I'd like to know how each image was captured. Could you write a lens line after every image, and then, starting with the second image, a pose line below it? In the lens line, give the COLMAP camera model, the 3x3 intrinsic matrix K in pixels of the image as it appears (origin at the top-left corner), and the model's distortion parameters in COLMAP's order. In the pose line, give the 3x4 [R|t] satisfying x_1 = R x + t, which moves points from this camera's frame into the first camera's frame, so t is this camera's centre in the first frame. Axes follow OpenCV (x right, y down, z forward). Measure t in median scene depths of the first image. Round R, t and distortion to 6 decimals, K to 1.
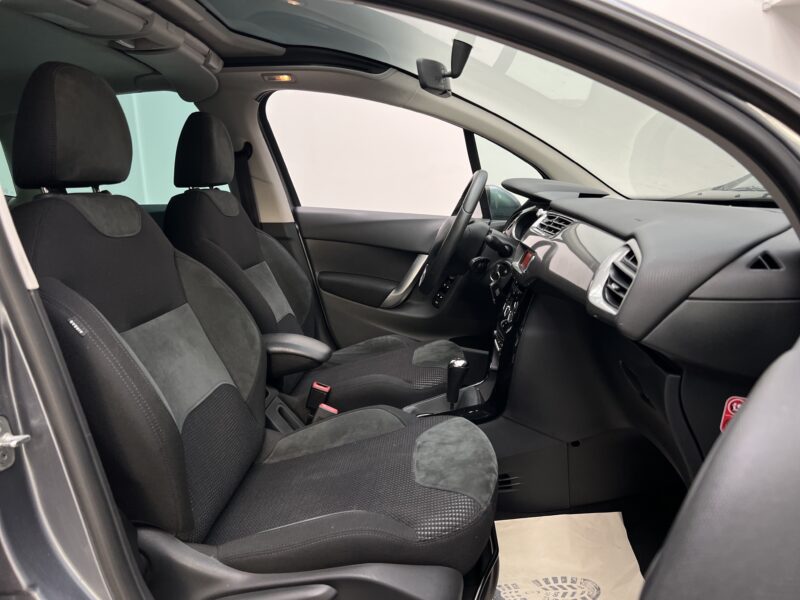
lens RADIAL K [[605.9, 0, 400.0], [0, 605.9, 300.0], [0, 0, 1]] dist [0.107301, -0.130017]
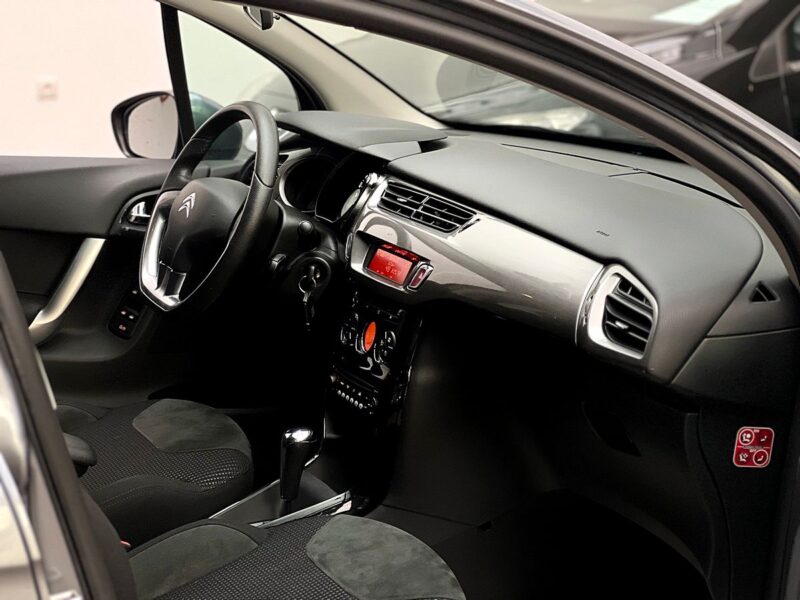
lens RADIAL K [[1850.3, 0, 400.0], [0, 1850.3, 300.0], [0, 0, 1]] dist [0.066332, 0.311259]
pose [[0.859049, -0.101564, 0.501717, -1.234693], [0.077097, 0.994610, 0.069334, -0.260036], [-0.506055, -0.020880, 0.862249, -1.133828]]
